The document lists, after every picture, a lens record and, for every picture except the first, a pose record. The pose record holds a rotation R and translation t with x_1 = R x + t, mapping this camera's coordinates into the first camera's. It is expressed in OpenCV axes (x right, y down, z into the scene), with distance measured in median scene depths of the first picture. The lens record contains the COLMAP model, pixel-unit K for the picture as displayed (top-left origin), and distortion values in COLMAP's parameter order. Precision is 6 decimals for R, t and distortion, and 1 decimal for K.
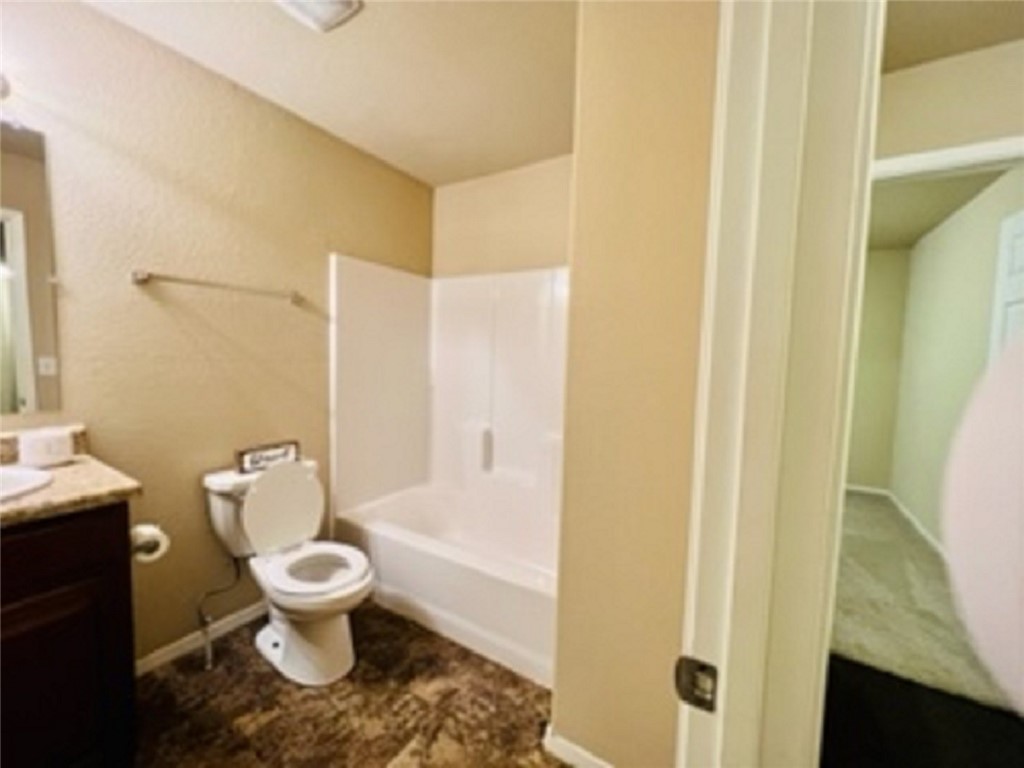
lens RADIAL K [[412.9, 0, 511.3], [0, 412.9, 380.7], [0, 0, 1]] dist [0.002314, 0.000098]
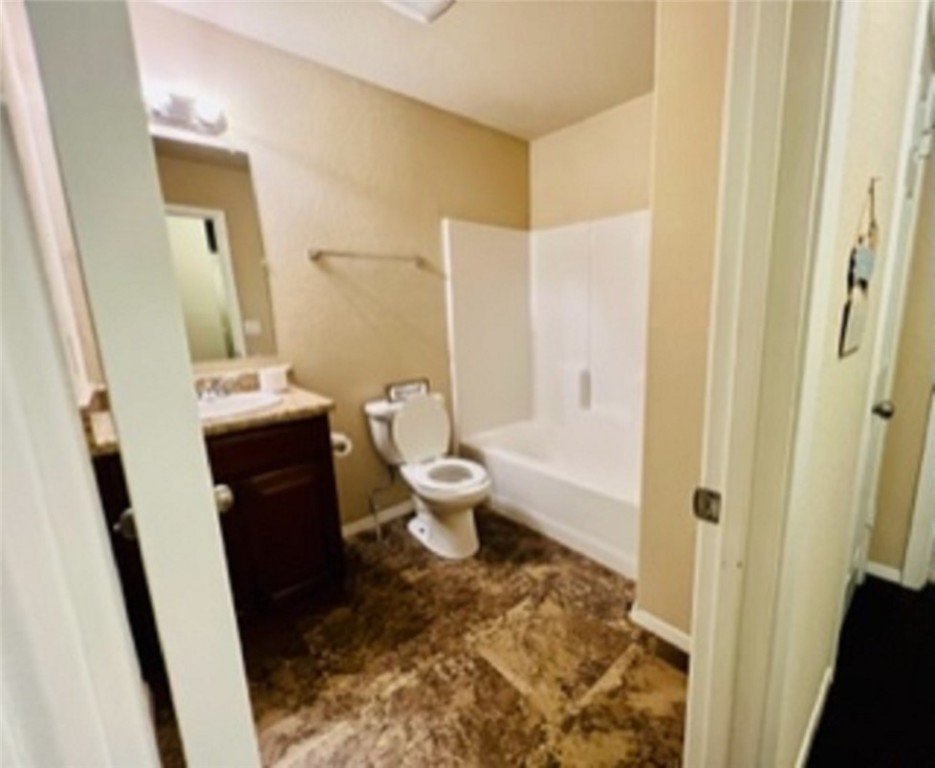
lens RADIAL K [[412.4, 0, 506.0], [0, 412.4, 382.2], [0, 0, 1]] dist [0.000554, 0.000028]
pose [[0.965193, -0.007351, -0.261436, 0.041236], [0.038408, 0.992751, 0.113885, 0.029477], [0.258704, -0.119963, 0.958479, -0.153678]]
